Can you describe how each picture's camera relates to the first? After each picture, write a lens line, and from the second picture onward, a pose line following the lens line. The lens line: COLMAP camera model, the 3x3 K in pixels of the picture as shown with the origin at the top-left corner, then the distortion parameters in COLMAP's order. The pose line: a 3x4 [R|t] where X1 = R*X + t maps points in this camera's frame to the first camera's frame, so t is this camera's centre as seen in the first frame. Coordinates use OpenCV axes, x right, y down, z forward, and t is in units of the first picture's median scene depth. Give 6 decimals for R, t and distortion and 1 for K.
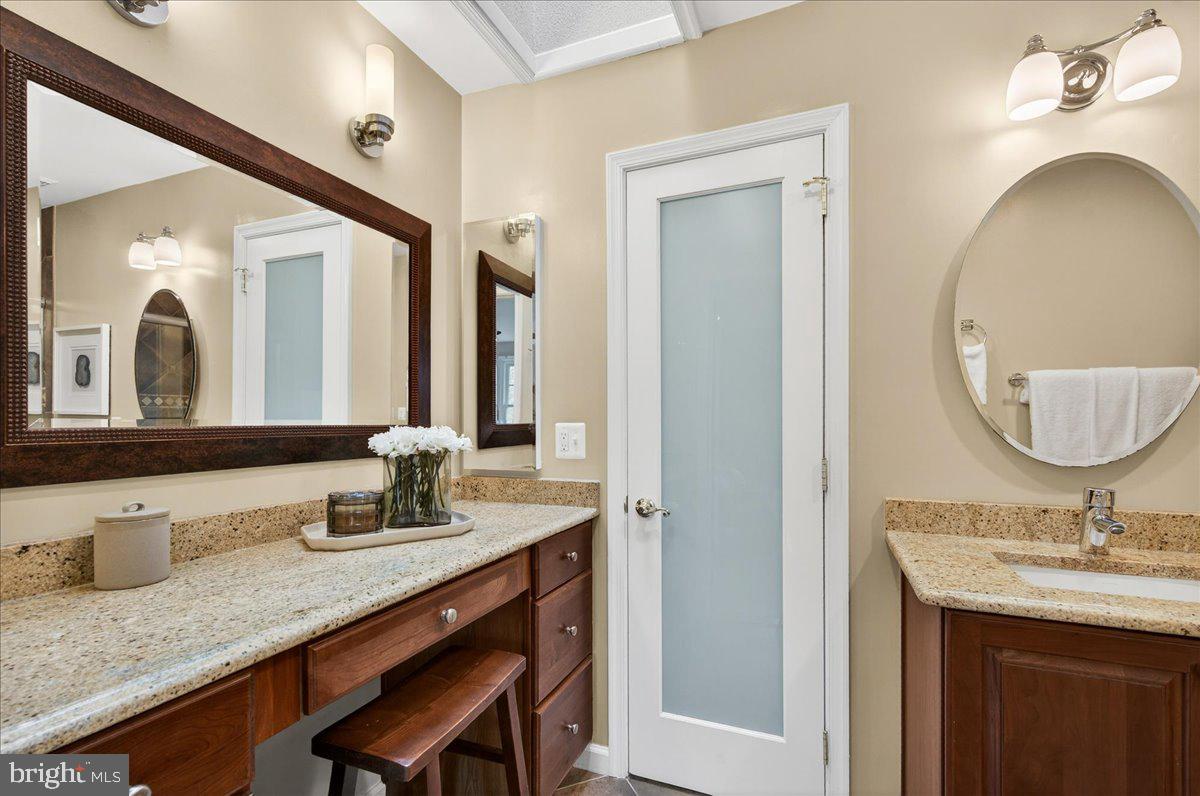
lens RADIAL K [[528.8, 0, 604.4], [0, 528.8, 409.5], [0, 0, 1]] dist [0.001442, 0.000136]
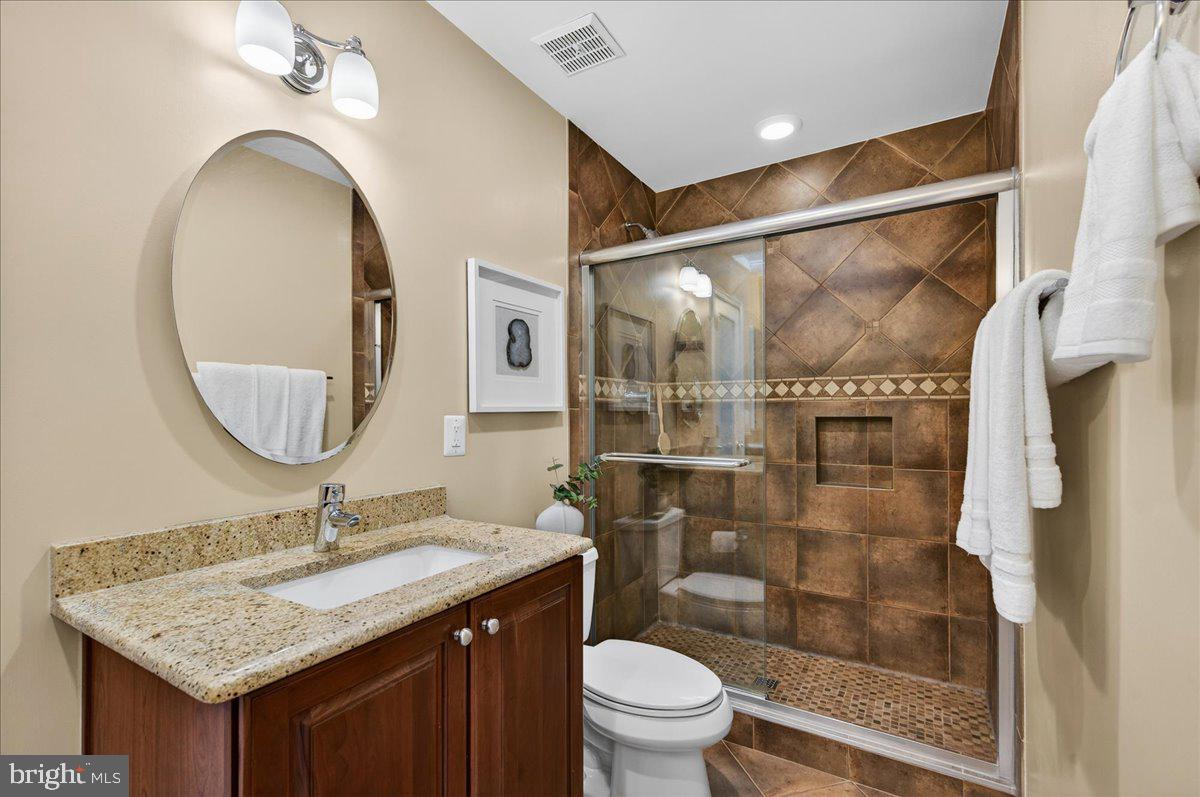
lens RADIAL K [[528.8, 0, 604.4], [0, 528.8, 410.0], [0, 0, 1]] dist [0.001442, 0.000136]
pose [[0.160549, -0.000439, 0.987028, 0.037624], [-0.009143, 0.999956, 0.001932, 0.004741], [-0.986985, -0.009335, 0.160538, 0.328897]]
